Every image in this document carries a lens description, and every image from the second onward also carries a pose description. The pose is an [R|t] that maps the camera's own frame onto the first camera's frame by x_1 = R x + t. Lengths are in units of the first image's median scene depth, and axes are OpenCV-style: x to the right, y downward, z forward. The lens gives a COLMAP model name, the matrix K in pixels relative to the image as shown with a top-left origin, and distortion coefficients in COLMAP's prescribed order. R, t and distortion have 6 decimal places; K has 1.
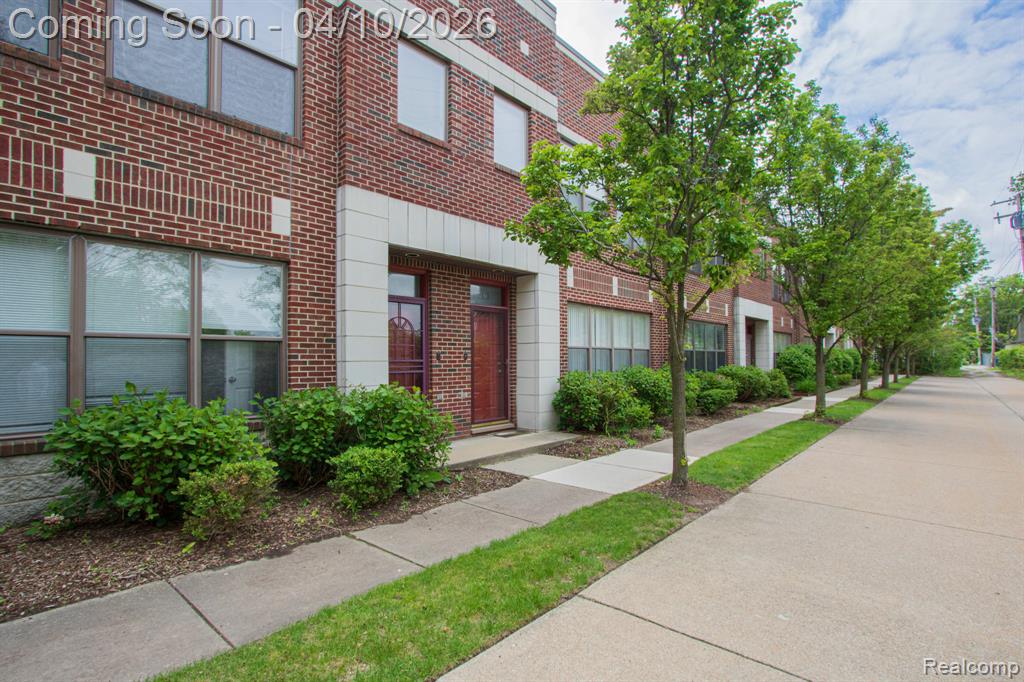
lens RADIAL K [[475.0, 0, 534.3], [0, 475.0, 351.3], [0, 0, 1]] dist [-0.019085, 0.001189]
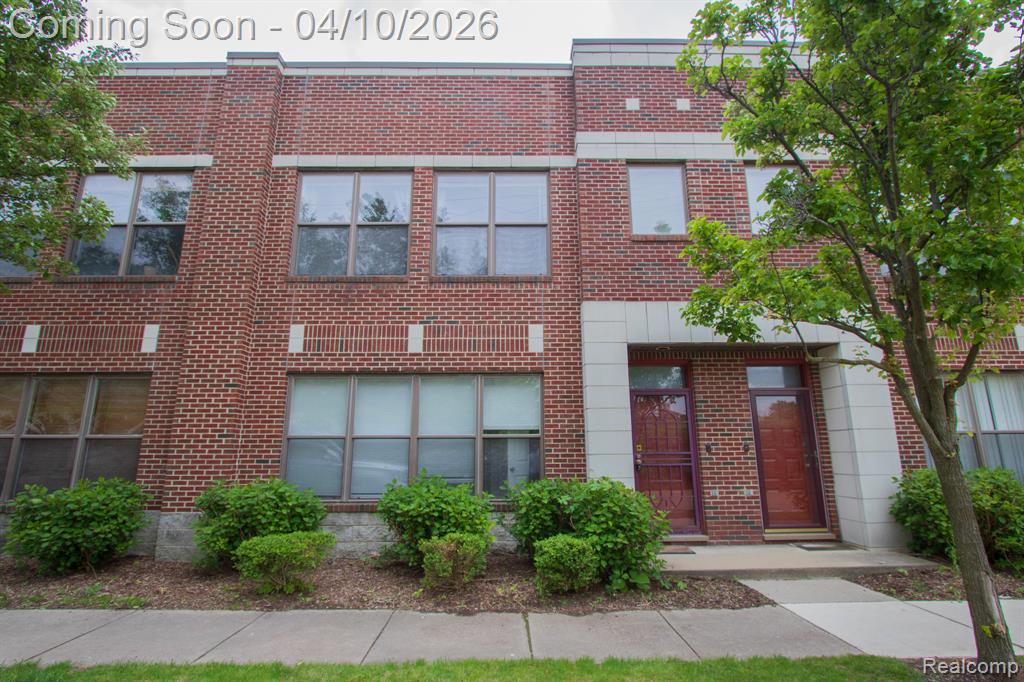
lens RADIAL K [[475.0, 0, 534.3], [0, 475.0, 351.3], [0, 0, 1]] dist [-0.019085, 0.001189]
pose [[0.682816, -0.147748, -0.715494, 0.374797], [0.014642, 0.981909, -0.188789, -0.008760], [0.730443, 0.118431, 0.672627, 0.135727]]
